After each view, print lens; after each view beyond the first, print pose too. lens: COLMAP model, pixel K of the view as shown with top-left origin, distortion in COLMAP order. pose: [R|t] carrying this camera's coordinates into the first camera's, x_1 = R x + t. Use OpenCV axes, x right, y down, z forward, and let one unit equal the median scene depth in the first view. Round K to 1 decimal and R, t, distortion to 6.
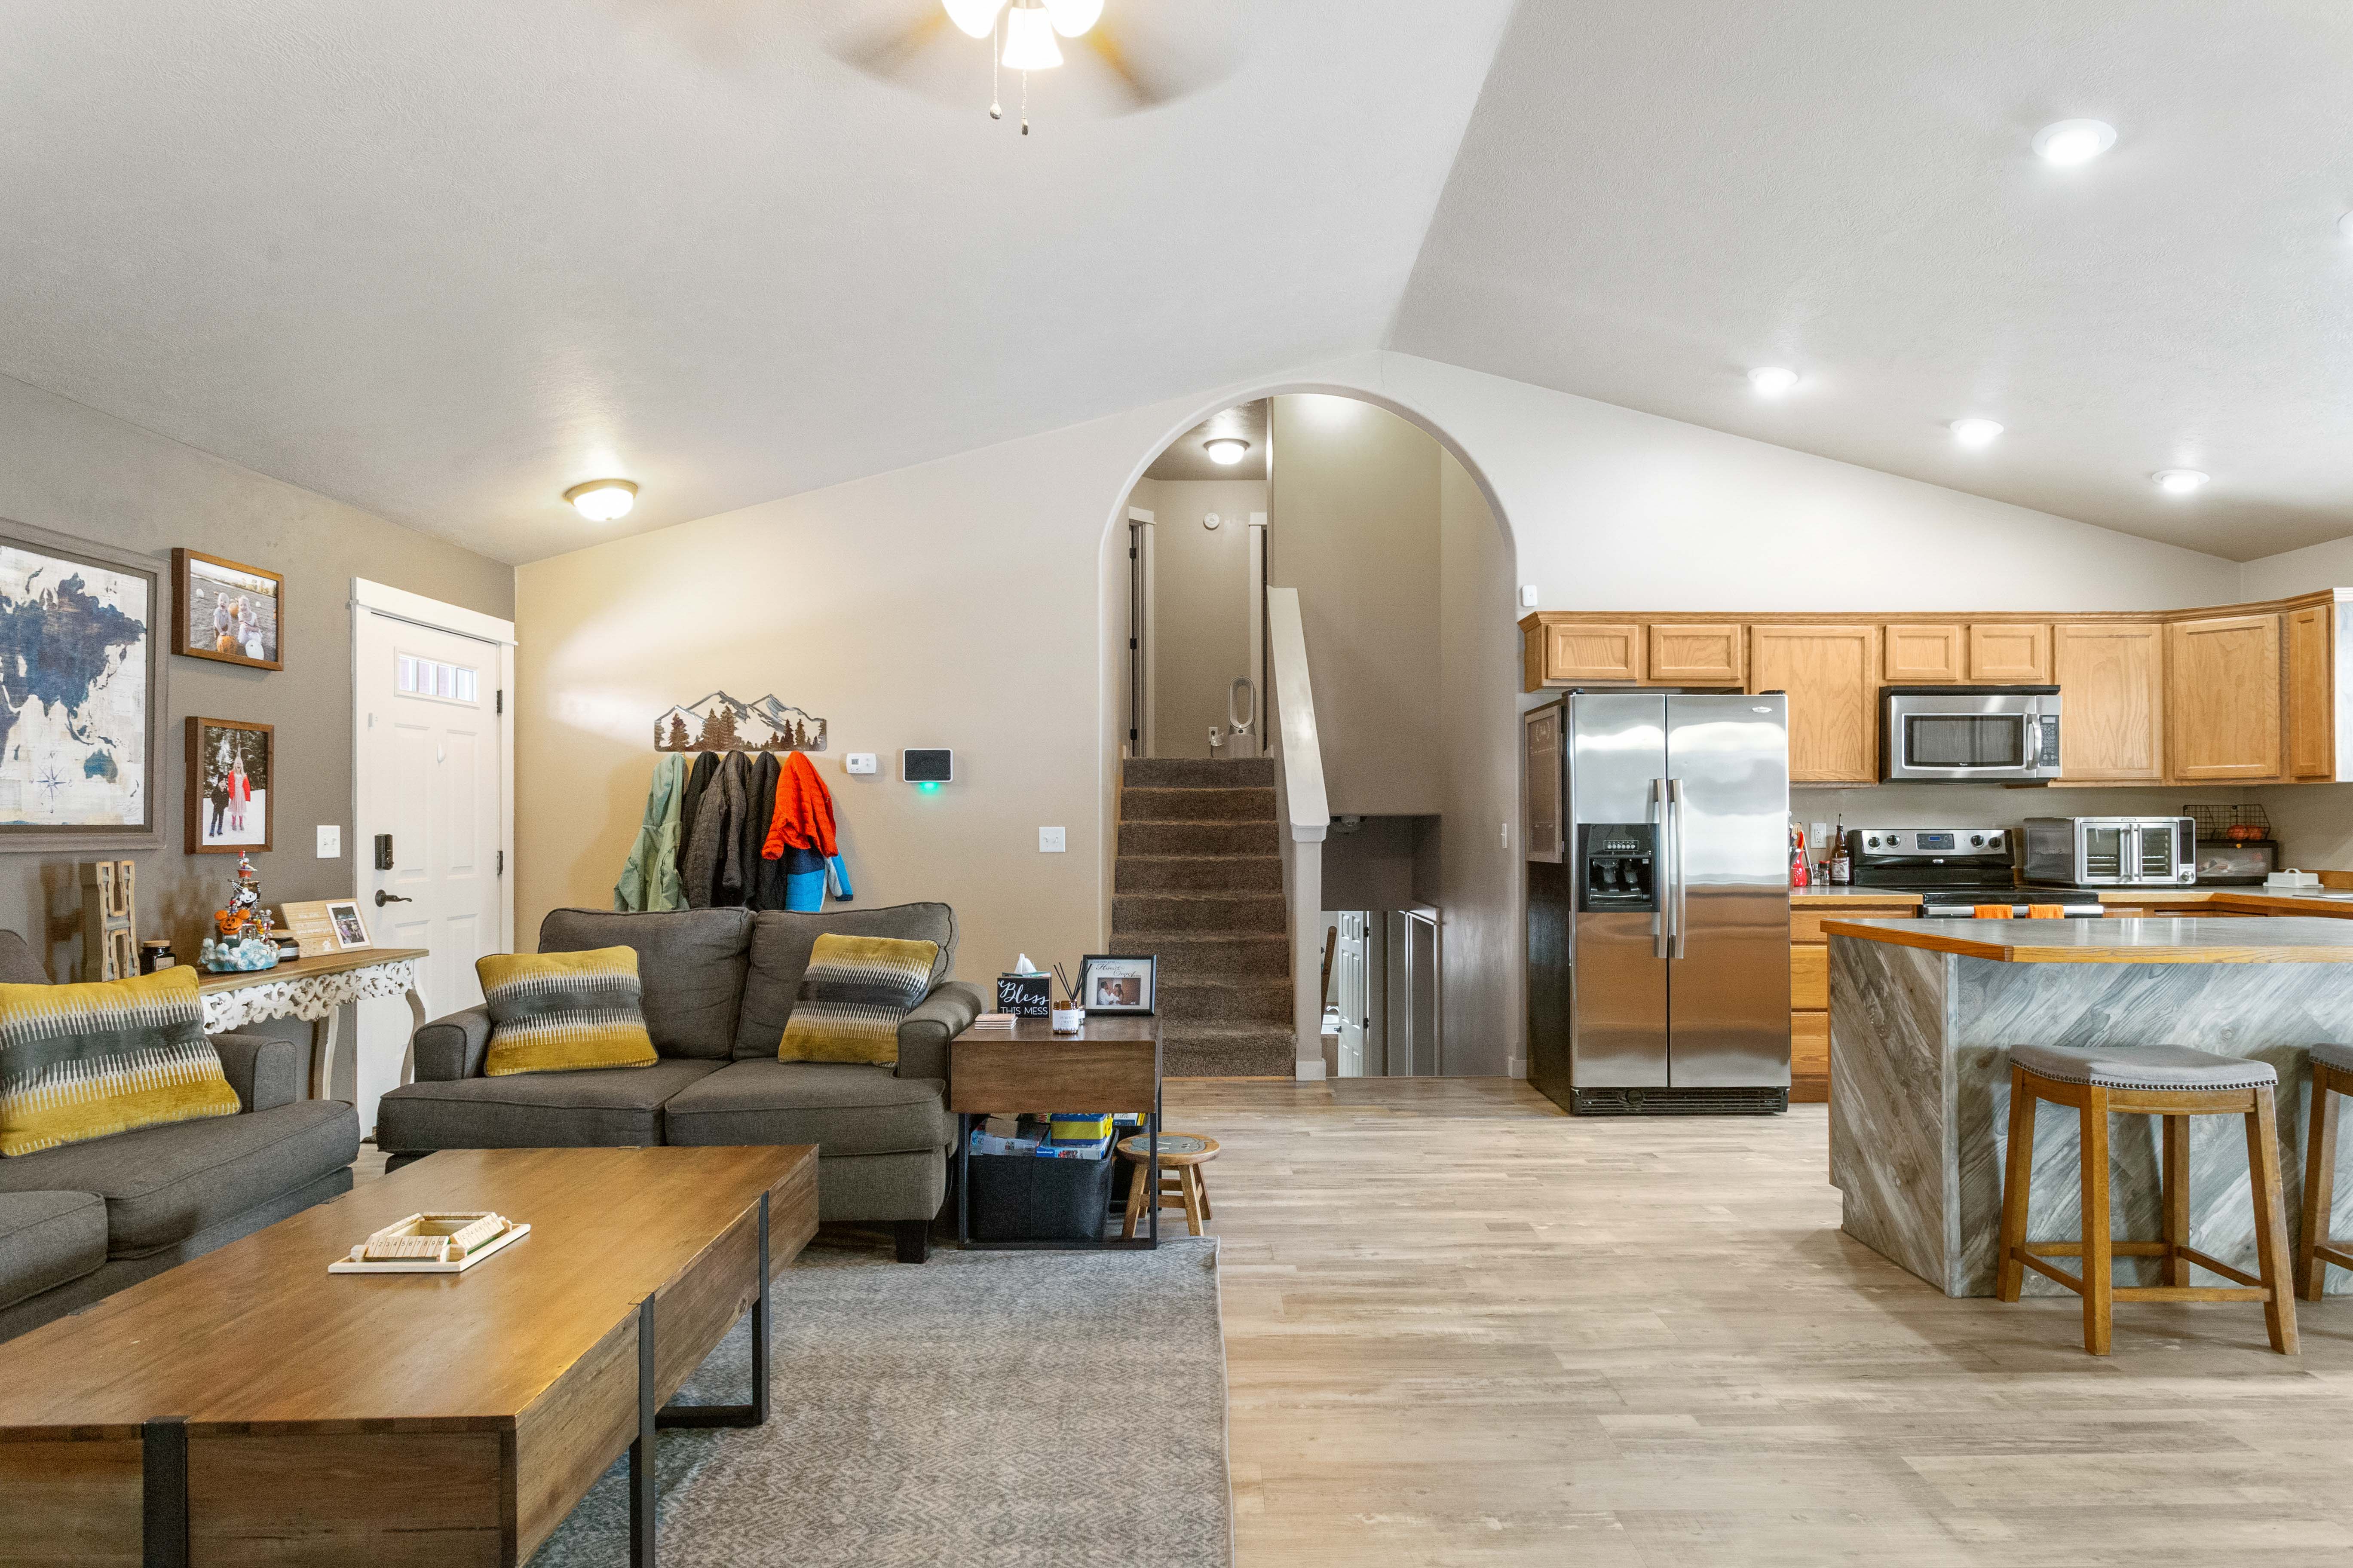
lens RADIAL K [[1363.1, 0, 1177.9], [0, 1363.1, 806.8], [0, 0, 1]] dist [0.004438, 0.000772]
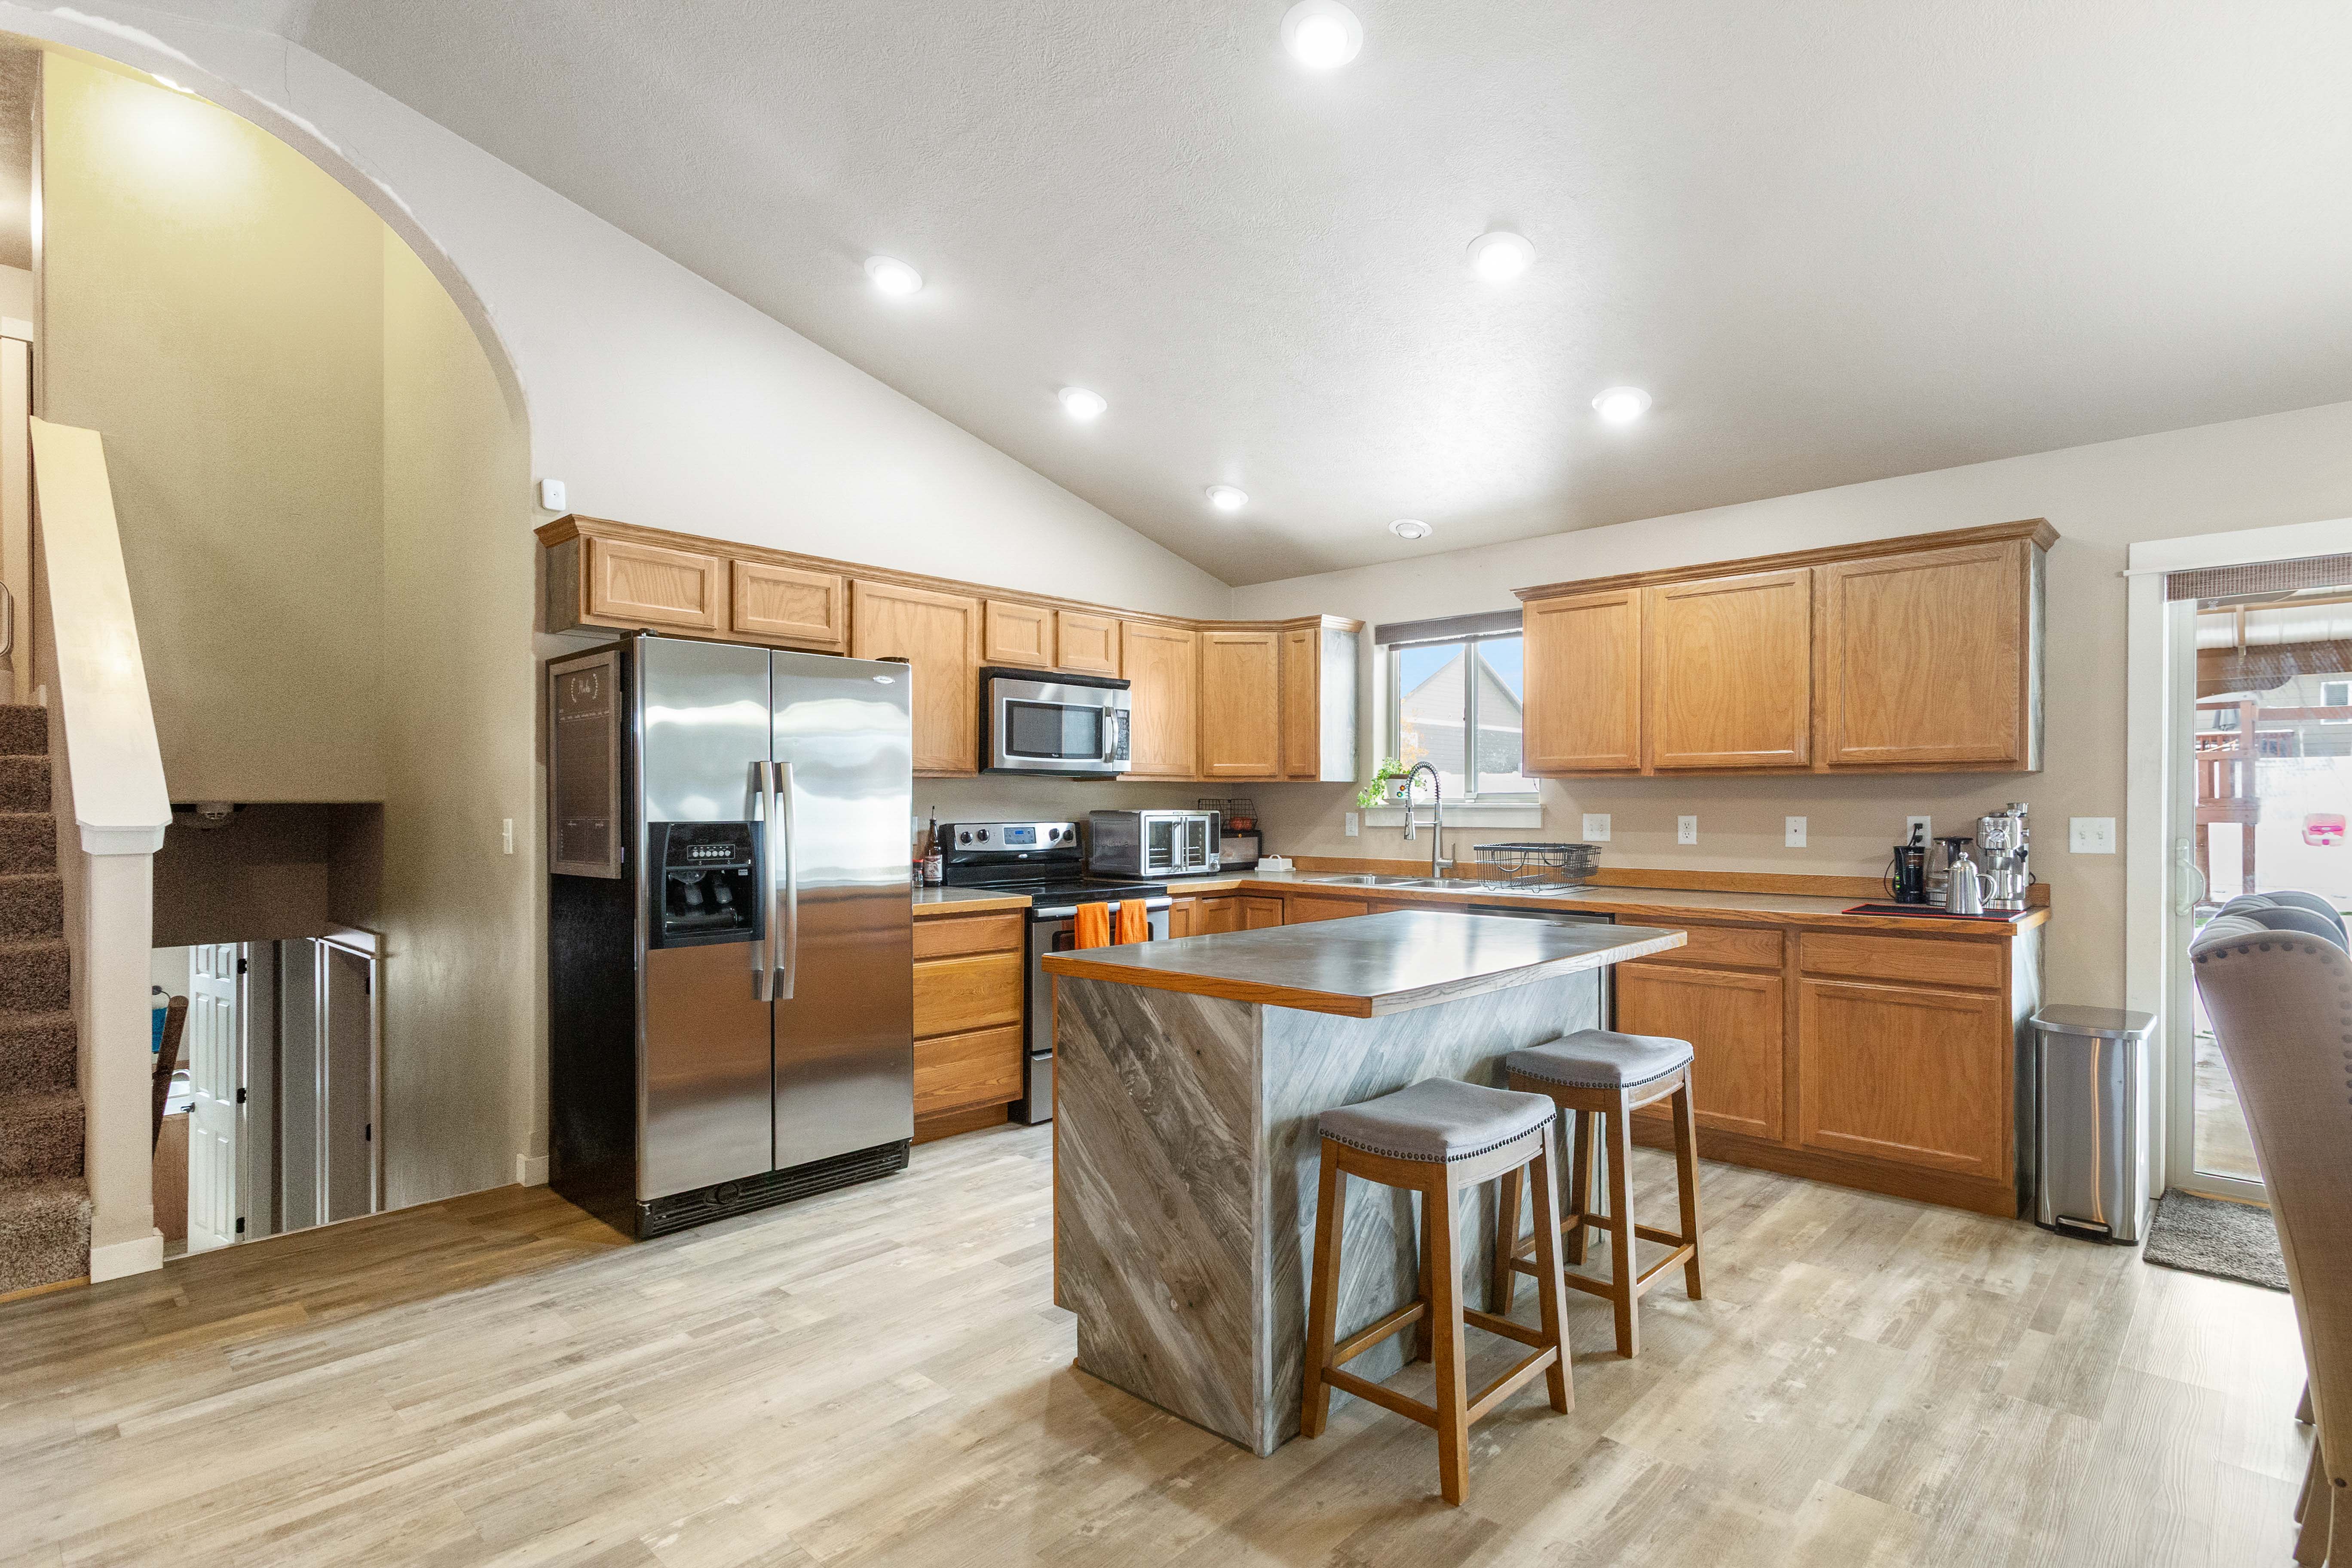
lens RADIAL K [[1190.5, 0, 1233.3], [0, 1190.5, 810.9], [0, 0, 1]] dist [0.003310, 0.002711]
pose [[0.669600, -0.002470, 0.742718, 0.039718], [-0.012606, 0.999813, 0.014690, -0.006078], [-0.742615, -0.019199, 0.669443, 0.361003]]
